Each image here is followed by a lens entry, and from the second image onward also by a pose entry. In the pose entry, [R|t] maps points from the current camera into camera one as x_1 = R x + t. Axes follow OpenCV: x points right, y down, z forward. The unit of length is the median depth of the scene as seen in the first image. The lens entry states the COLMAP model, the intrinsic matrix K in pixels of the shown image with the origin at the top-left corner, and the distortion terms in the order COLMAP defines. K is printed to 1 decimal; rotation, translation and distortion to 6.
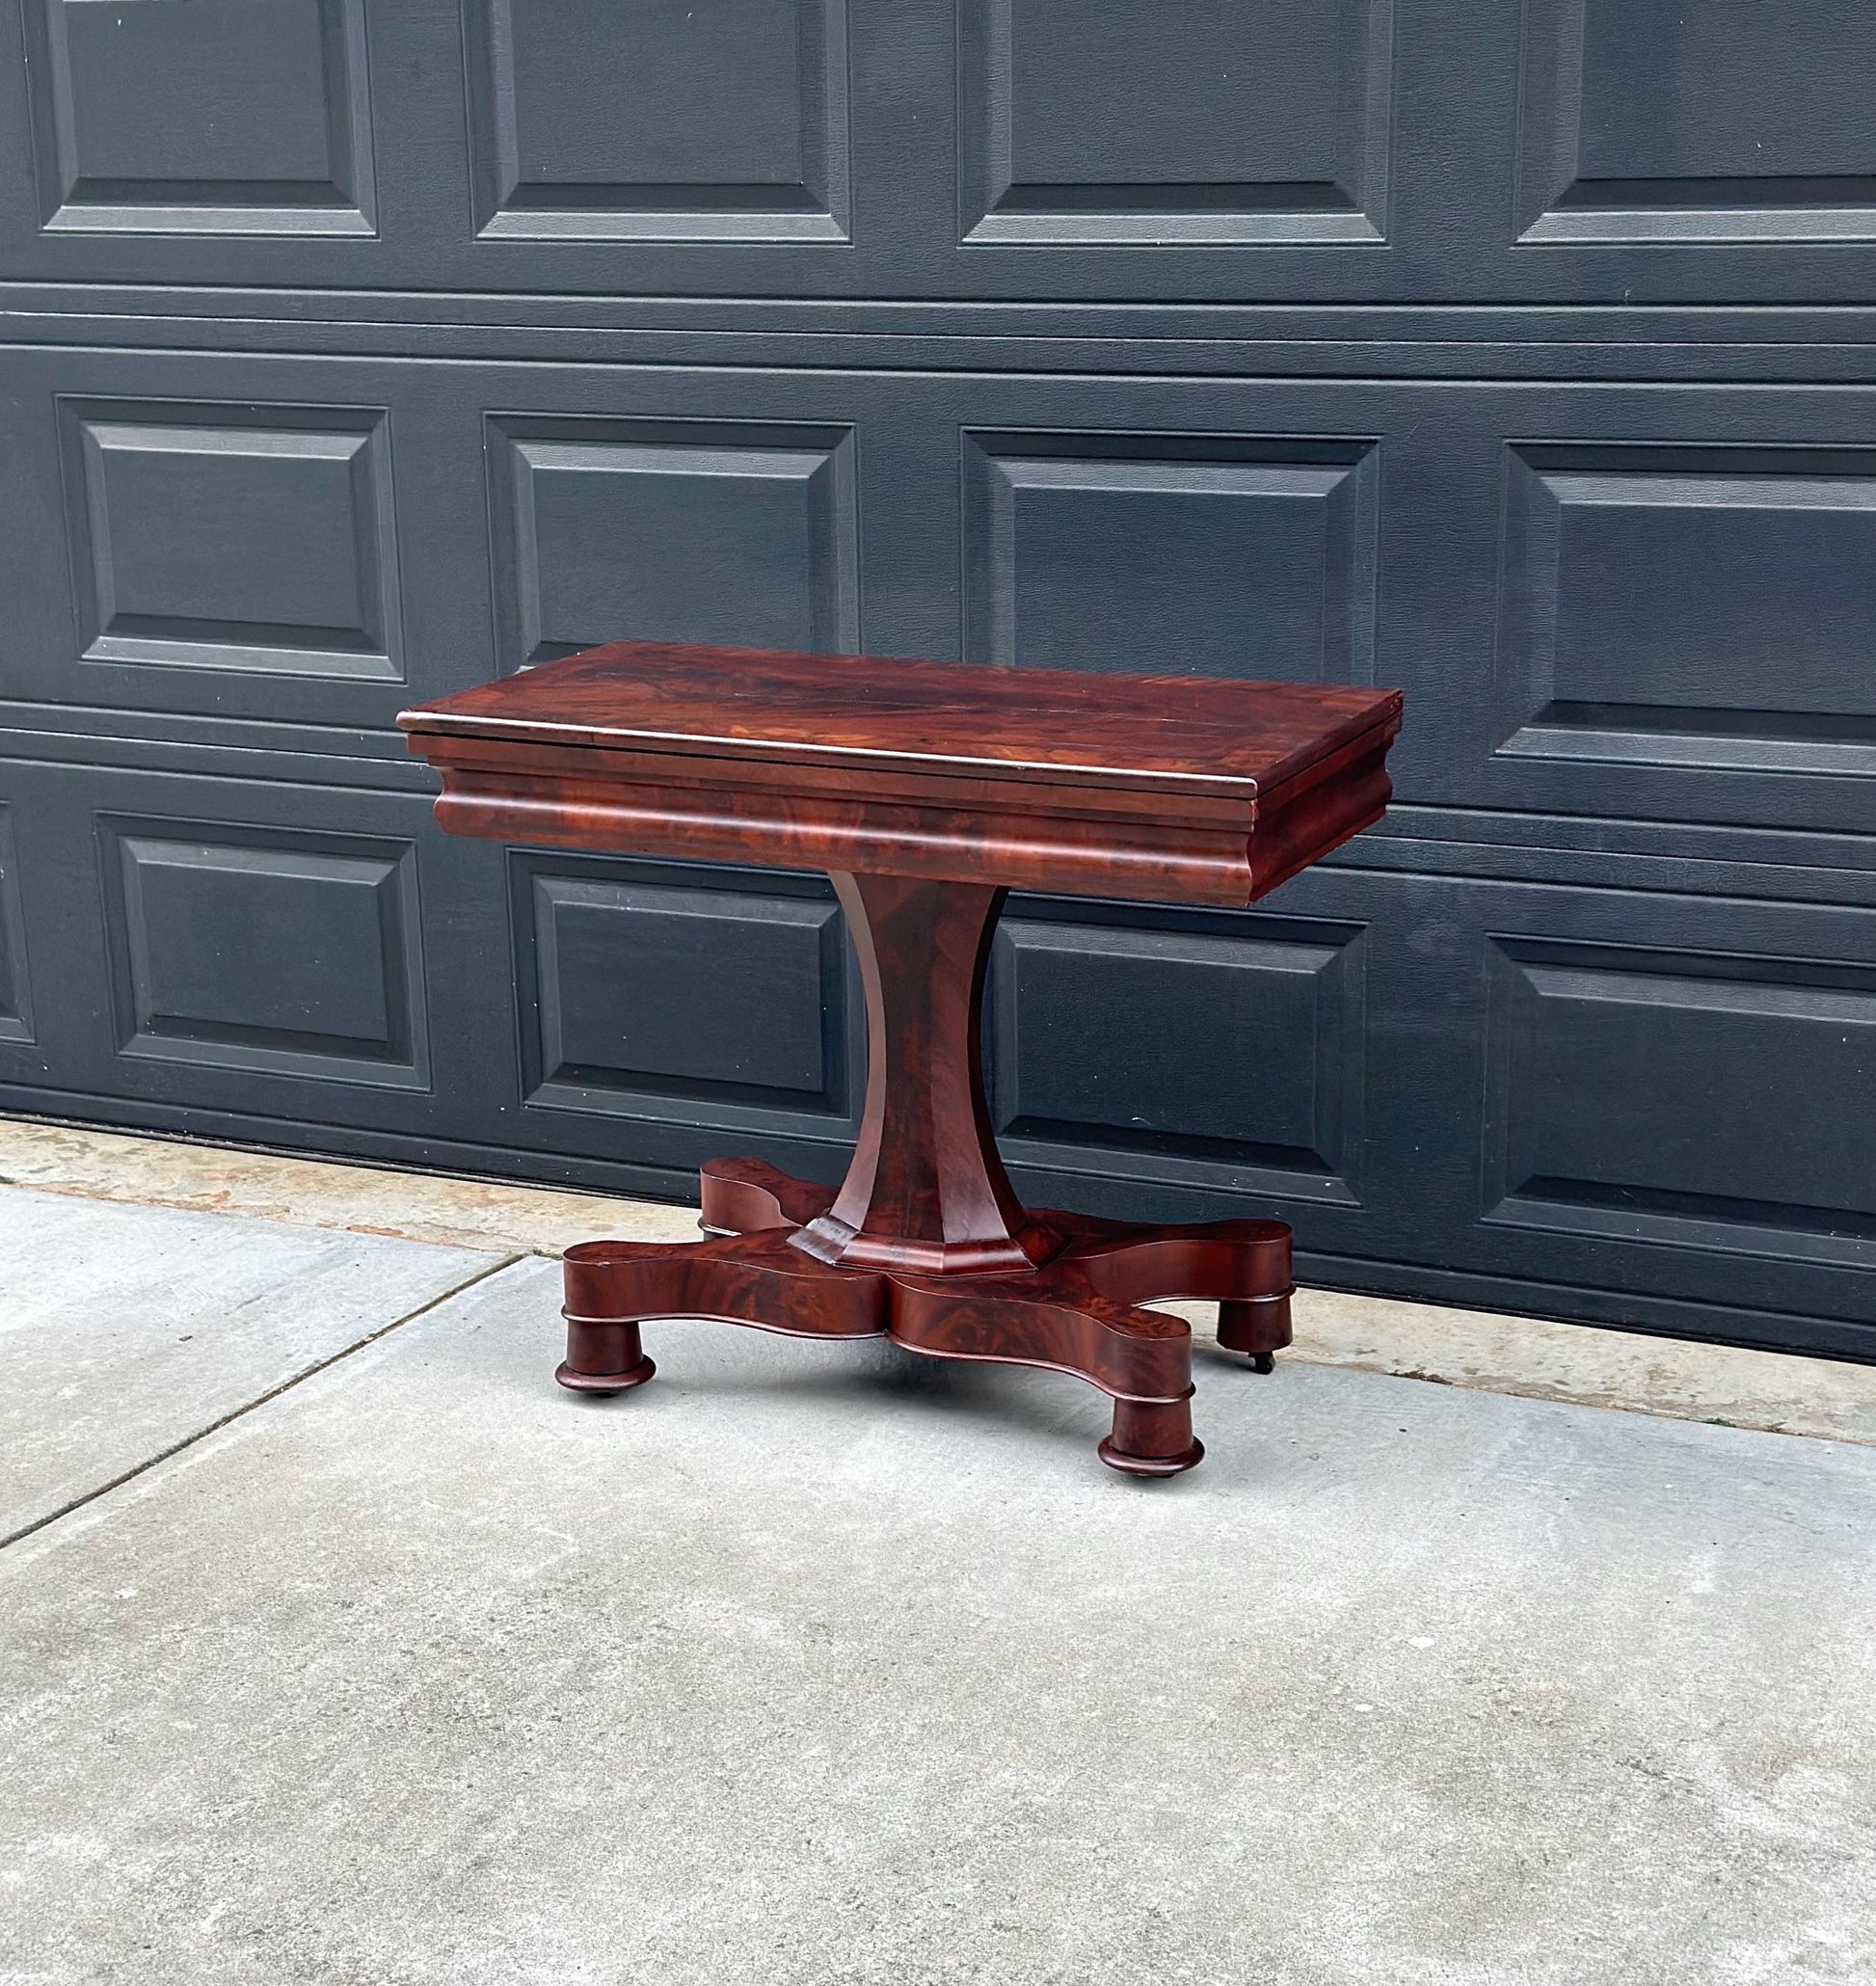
lens RADIAL K [[3614.6, 0, 926.7], [0, 3614.6, 1135.1], [0, 0, 1]] dist [0.155405, 0.000000]
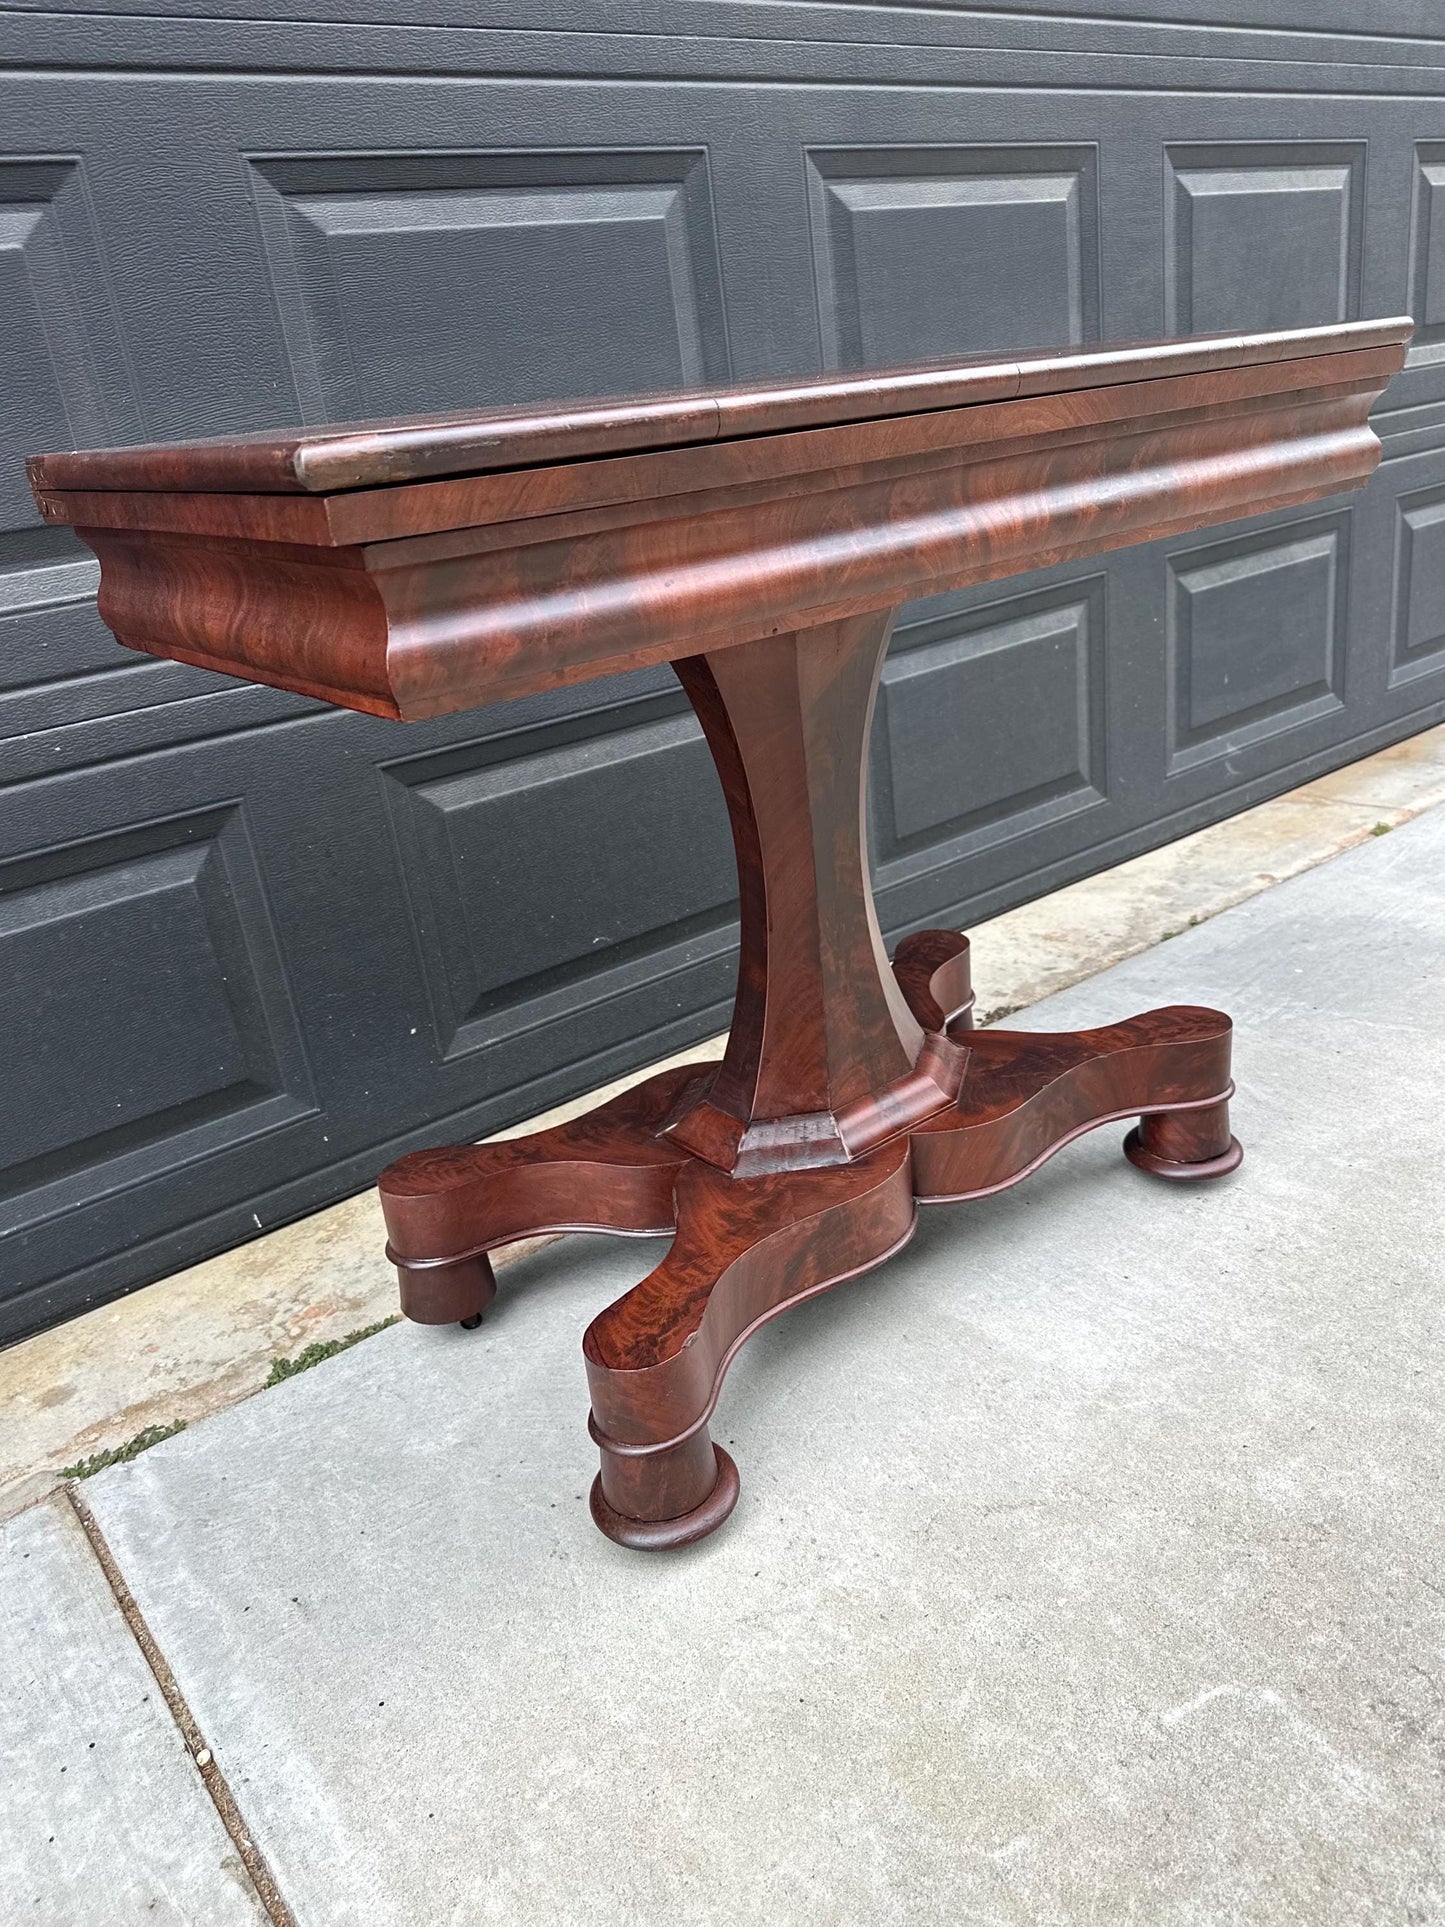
lens RADIAL K [[1435.5, 0, 726.6], [0, 1435.5, 968.0], [0, 0, 1]] dist [0.037079, -0.058411]
pose [[0.444573, -0.371557, 0.815046, -0.264281], [0.351269, 0.909344, 0.222943, -0.077325], [-0.823993, 0.187186, 0.534786, 0.831978]]
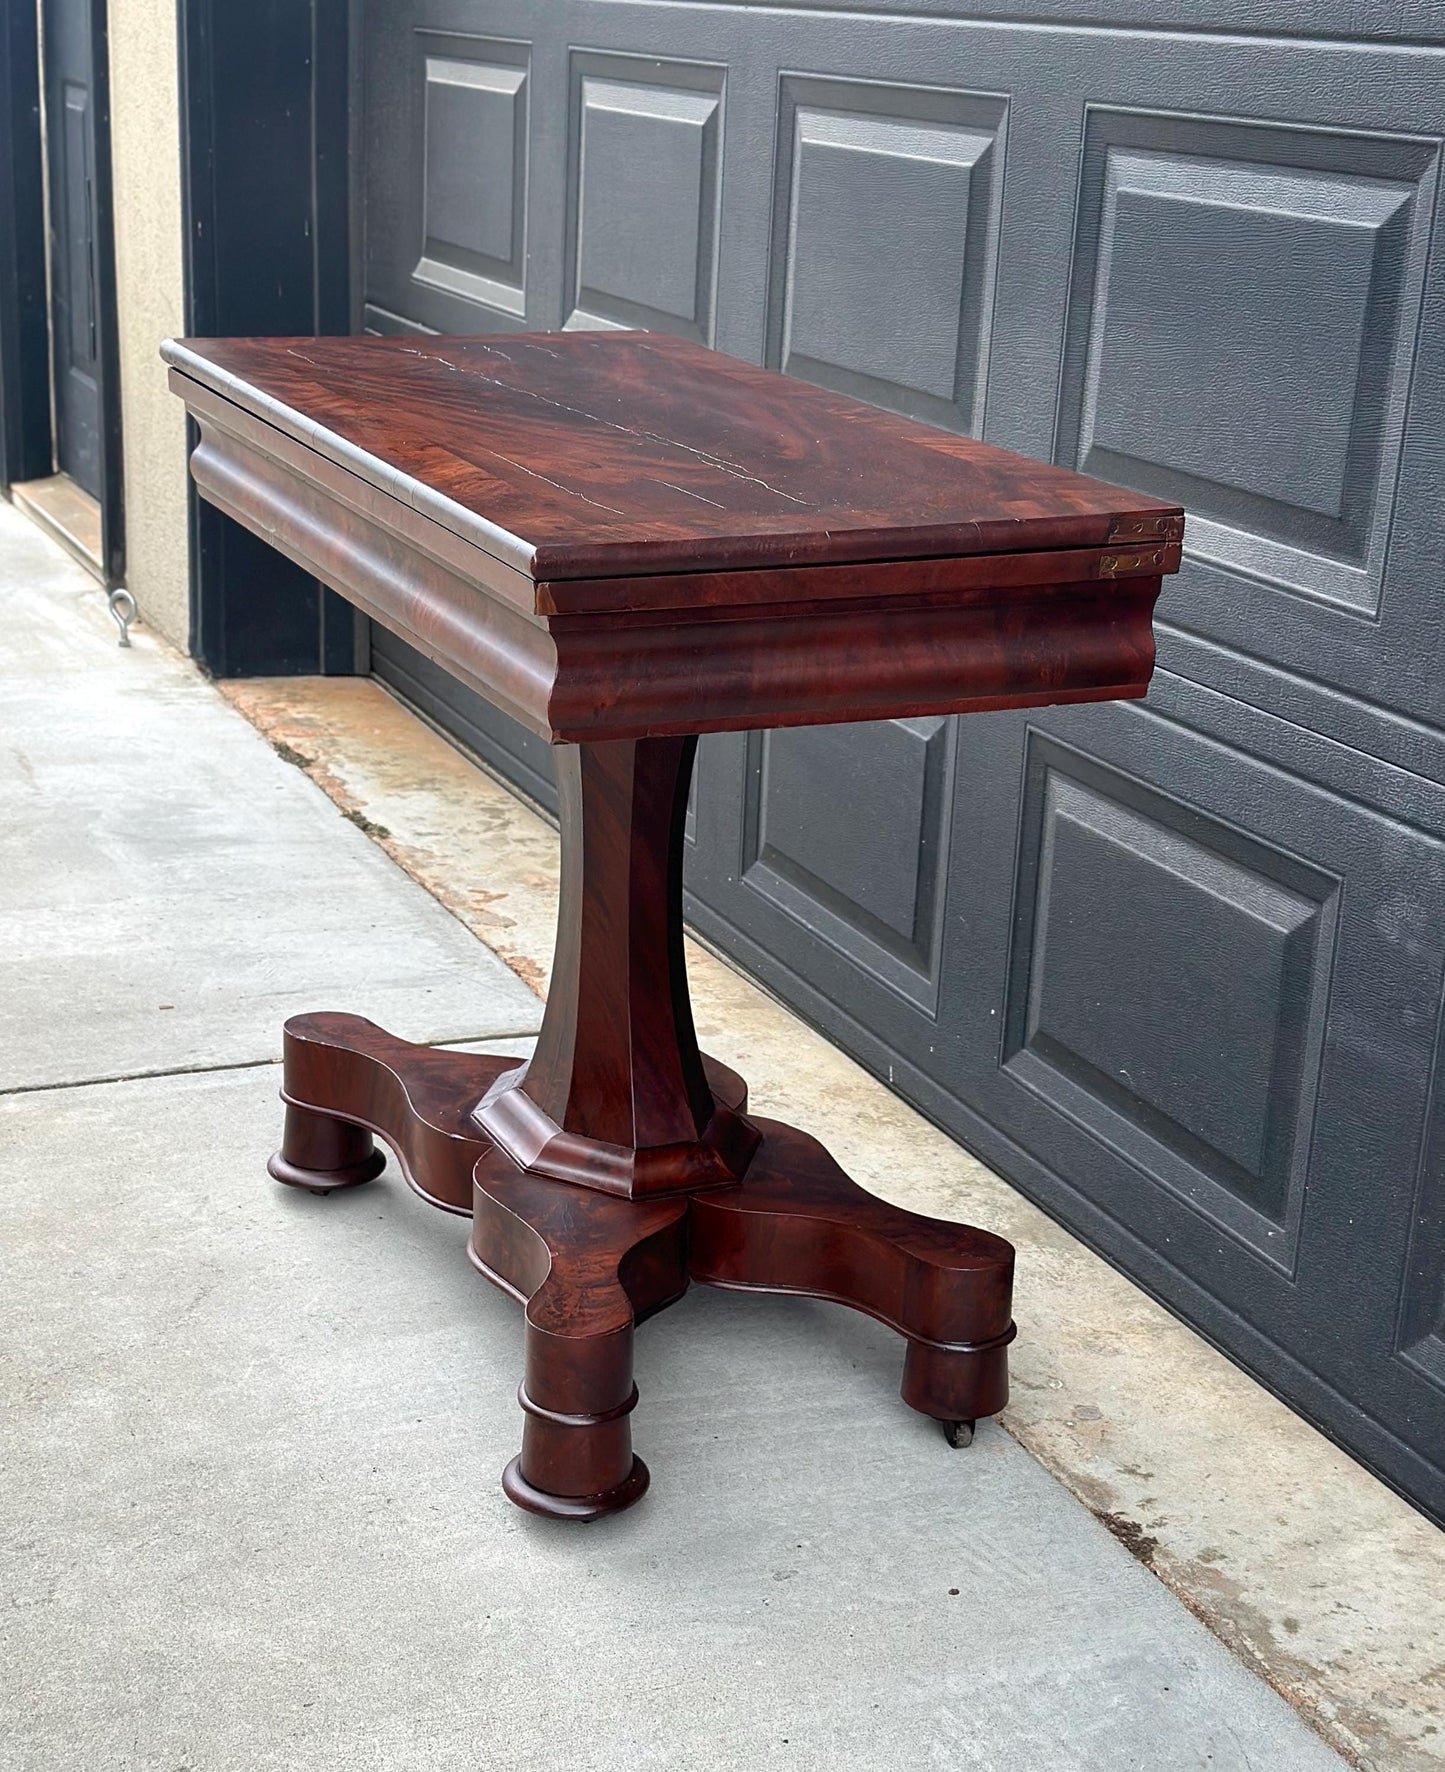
lens RADIAL K [[2898.0, 0, 716.8], [0, 2898.0, 989.9], [0, 0, 1]] dist [0.109677, 0.000000]
pose [[0.742585, 0.262833, -0.616025, 0.389126], [-0.240957, 0.963035, 0.120427, -0.078575], [0.624906, 0.059008, 0.778467, 0.524529]]
